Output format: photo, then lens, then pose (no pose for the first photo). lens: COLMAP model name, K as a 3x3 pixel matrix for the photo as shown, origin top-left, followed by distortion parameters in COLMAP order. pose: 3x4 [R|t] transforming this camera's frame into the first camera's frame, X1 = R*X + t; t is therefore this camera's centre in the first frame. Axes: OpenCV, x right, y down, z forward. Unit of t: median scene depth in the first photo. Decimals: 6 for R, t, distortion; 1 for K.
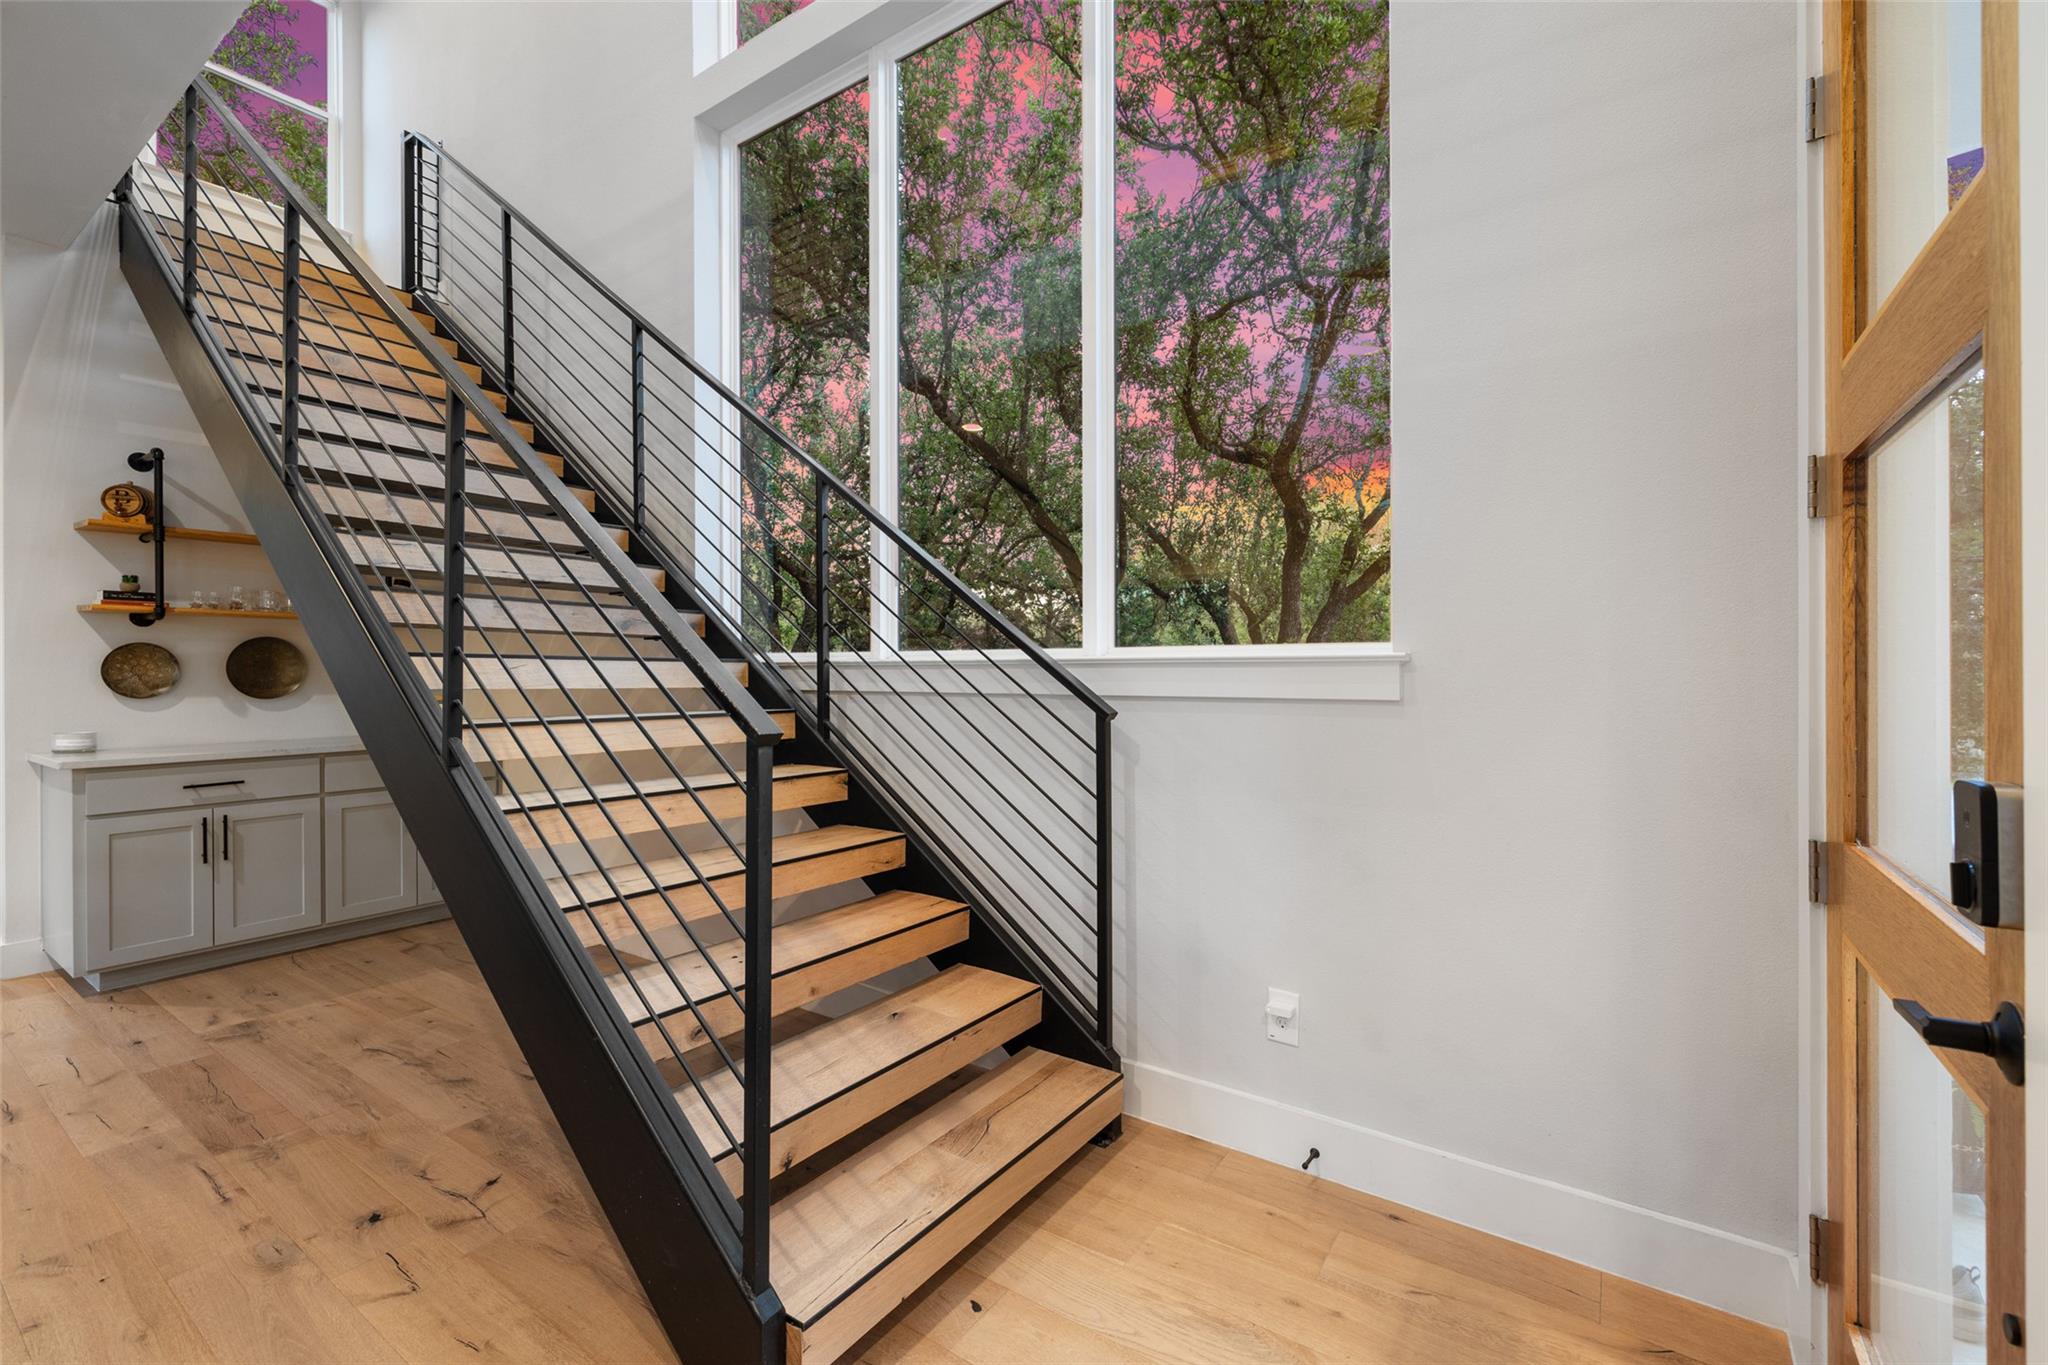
lens RADIAL K [[861.4, 0, 1032.7], [0, 861.4, 671.9], [0, 0, 1]] dist [0.005472, -0.001063]
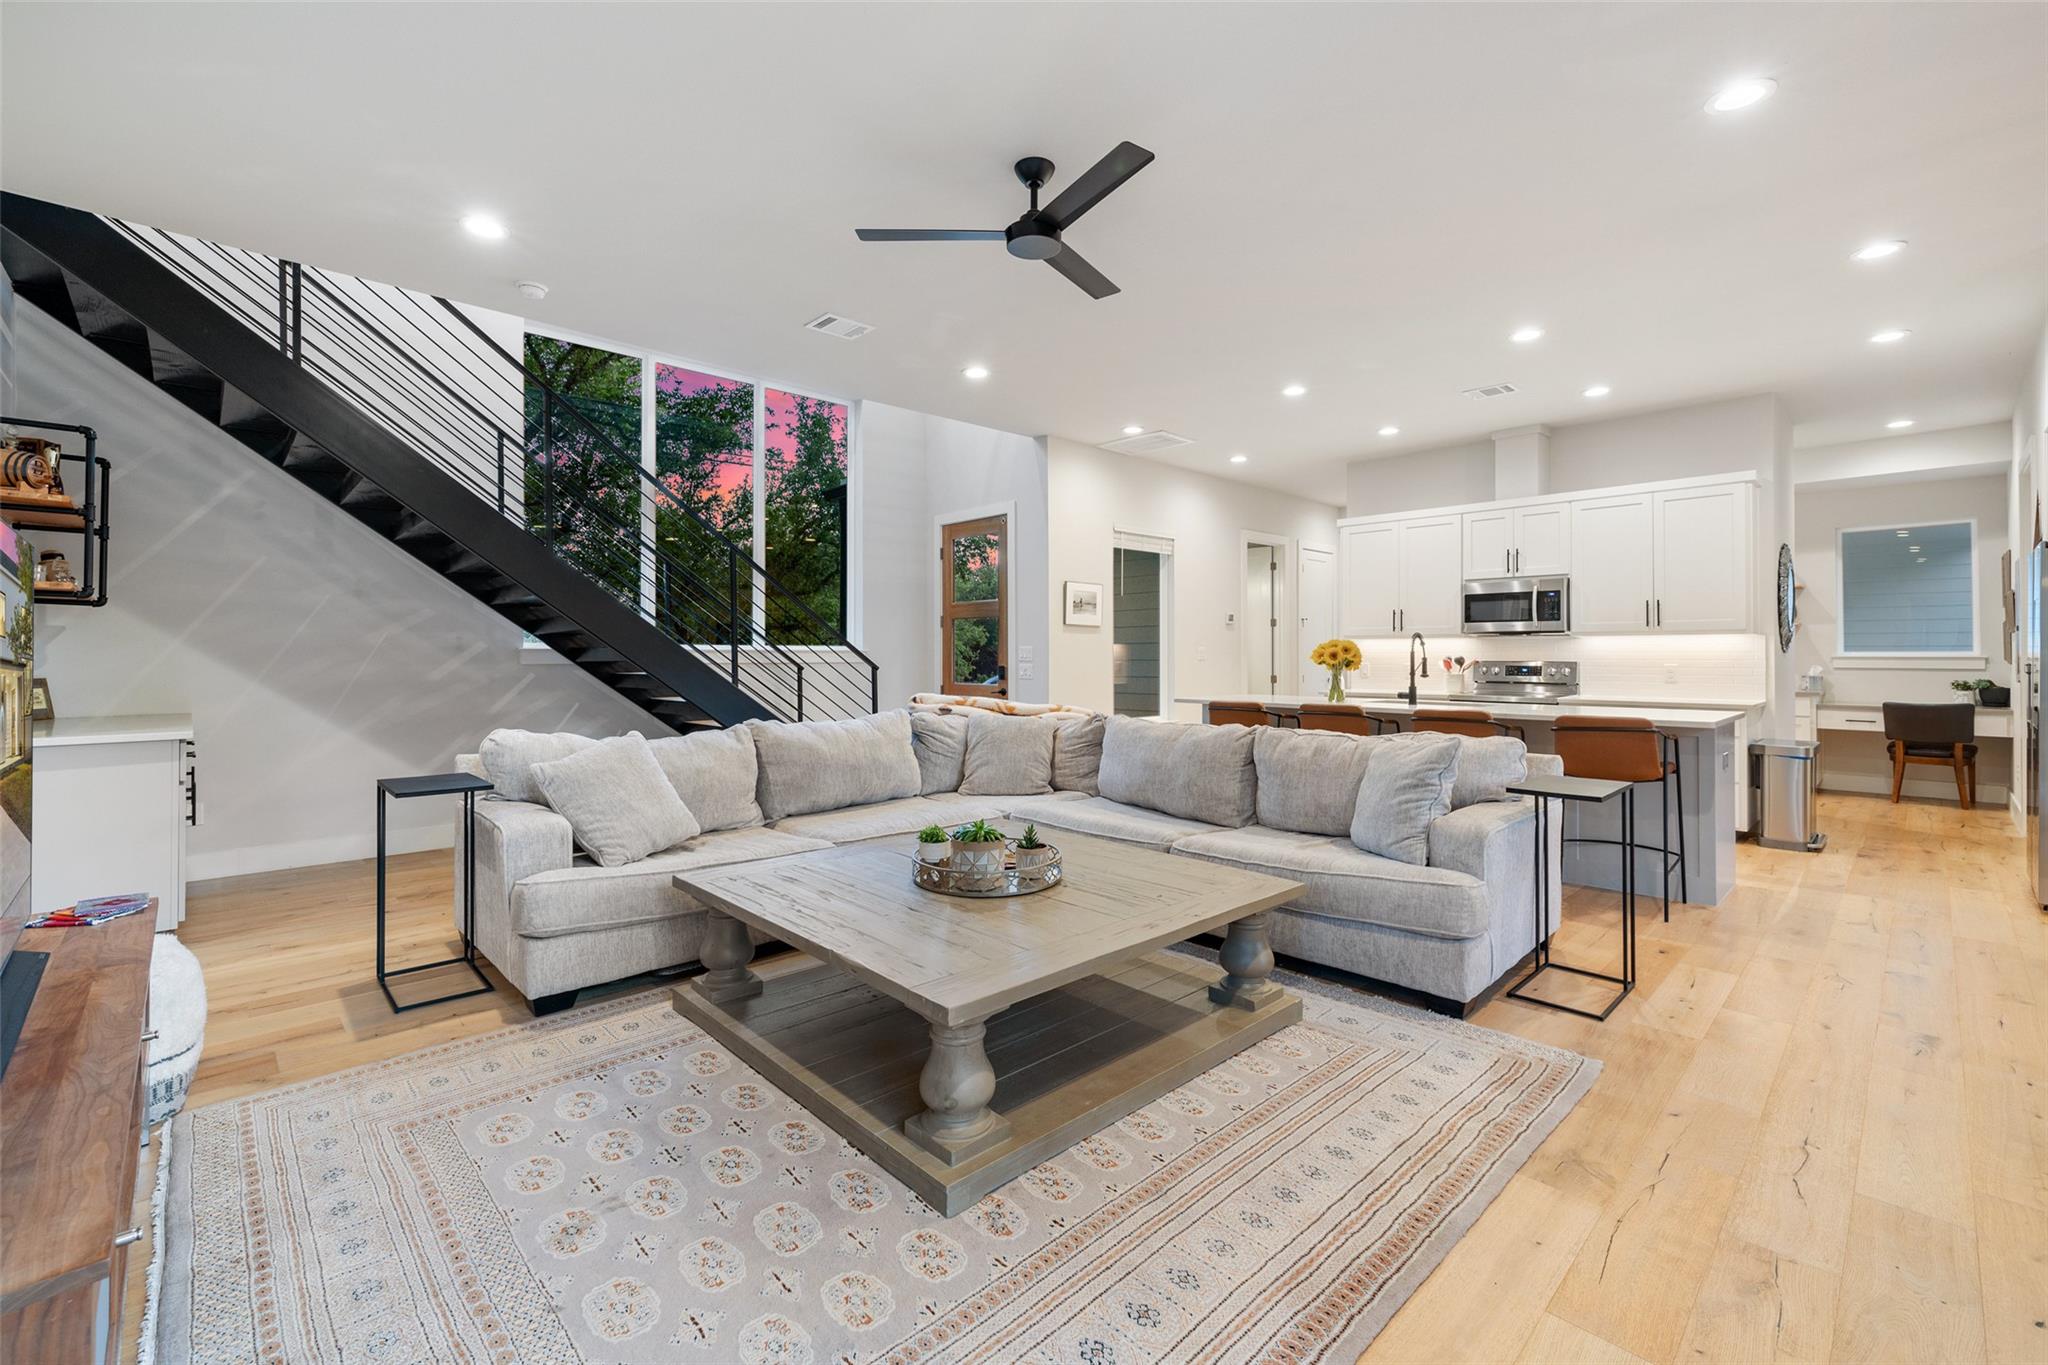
lens RADIAL K [[861.4, 0, 1025.9], [0, 861.4, 653.4], [0, 0, 1]] dist [0.005472, -0.001063]
pose [[0.210019, 0.005168, 0.977684, -1.889808], [0.001604, 0.999983, -0.005630, 0.011151], [-0.977696, 0.002751, 0.210007, -0.286896]]
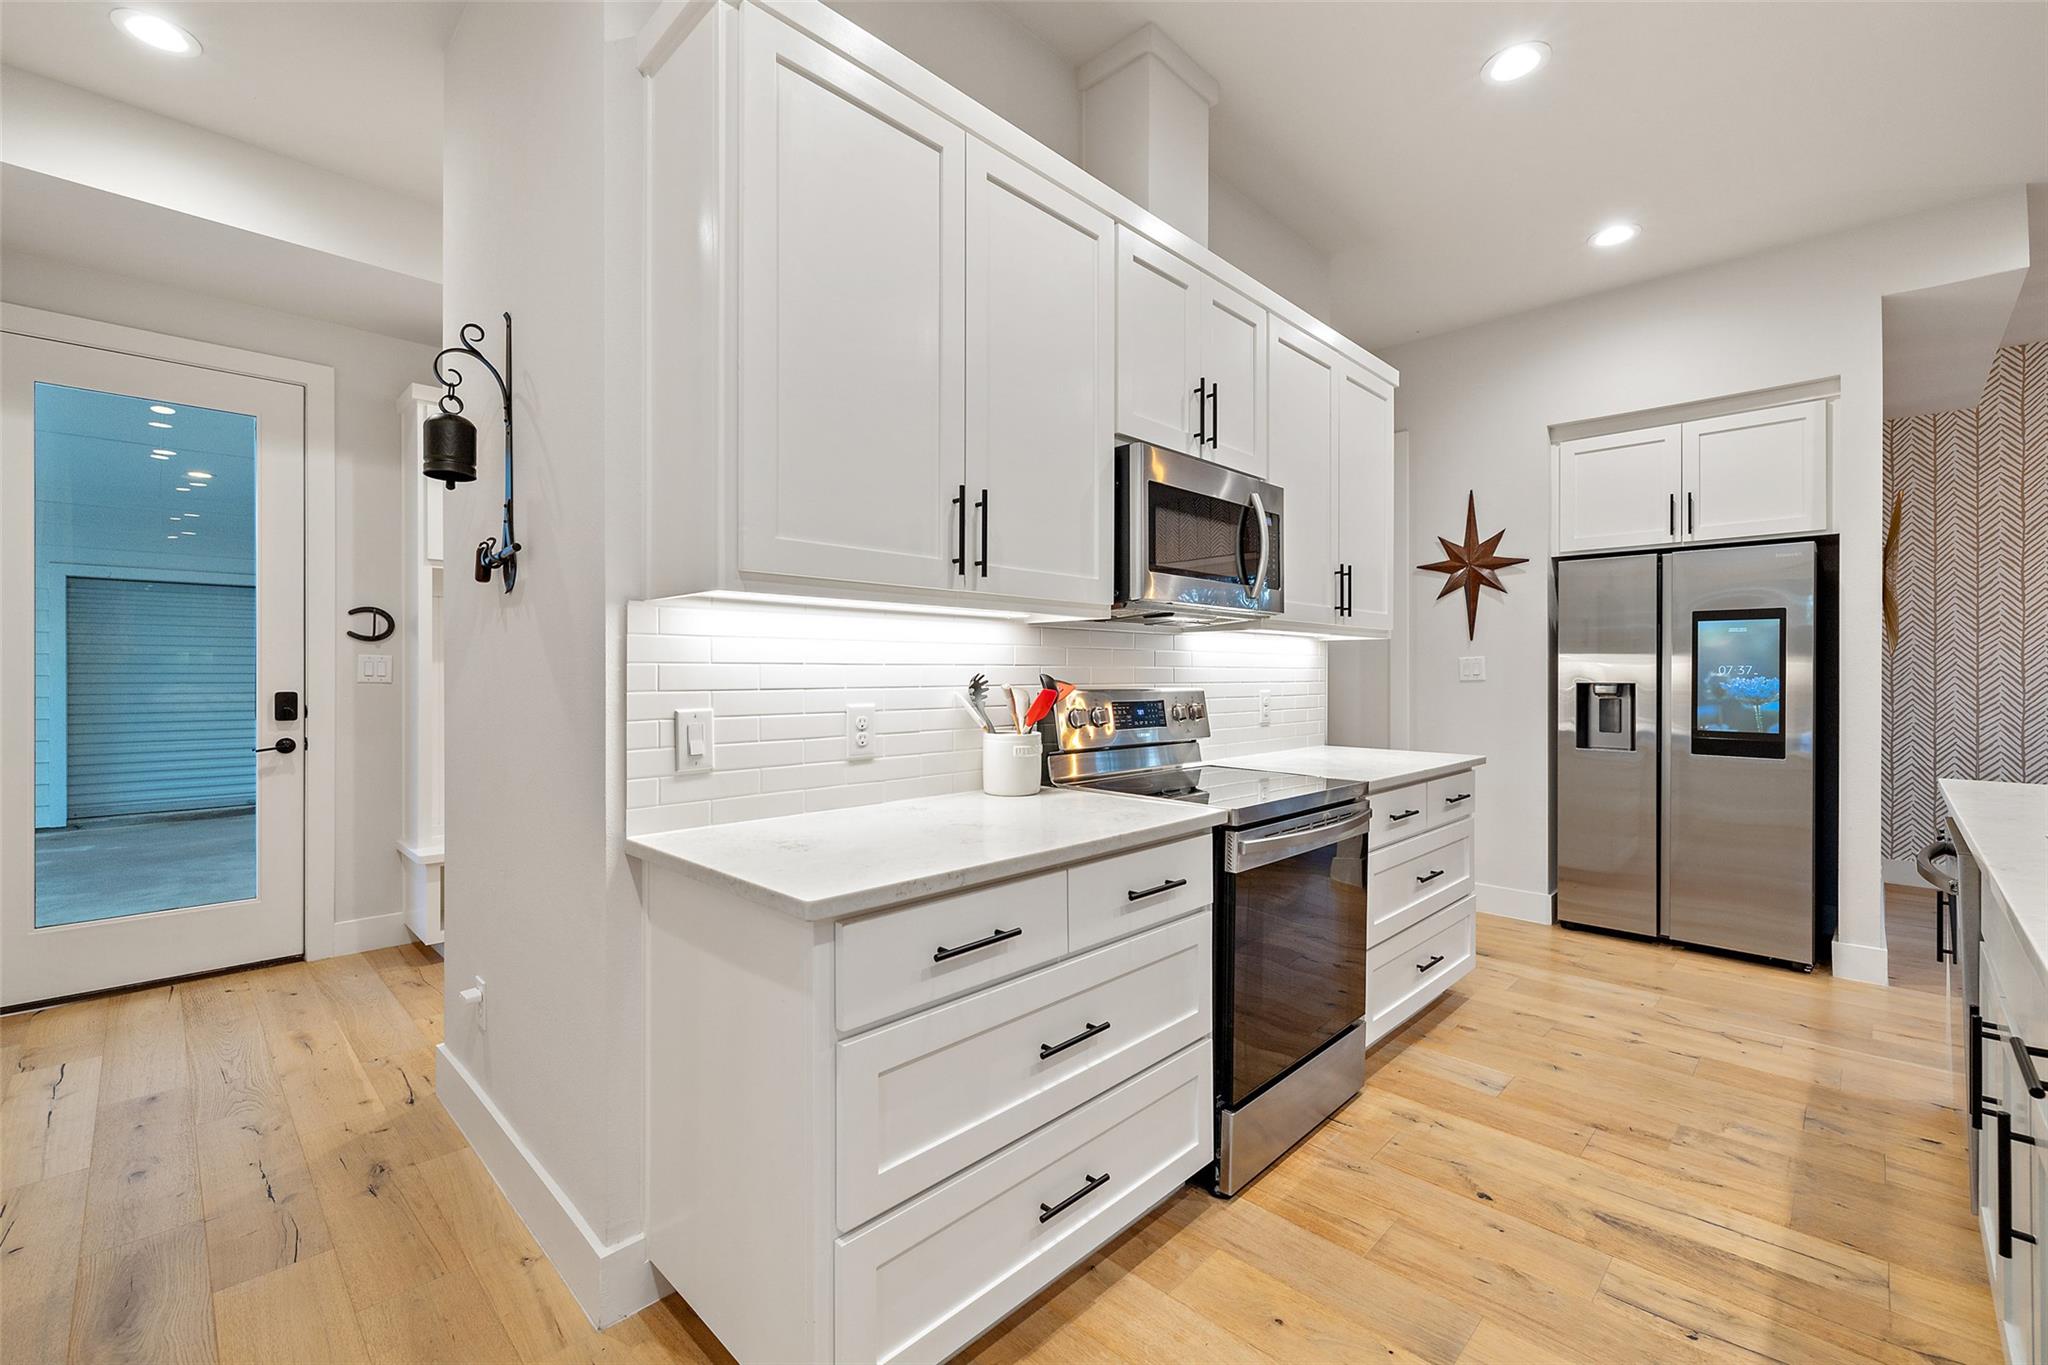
lens RADIAL K [[861.4, 0, 1023.2], [0, 861.4, 676.3], [0, 0, 1]] dist [0.005472, -0.001063]
pose [[-0.983585, 0.000471, 0.180447, 0.322312], [0.001630, 0.999979, 0.006272, 0.003850], [-0.180440, 0.006463, -0.983565, -0.227374]]
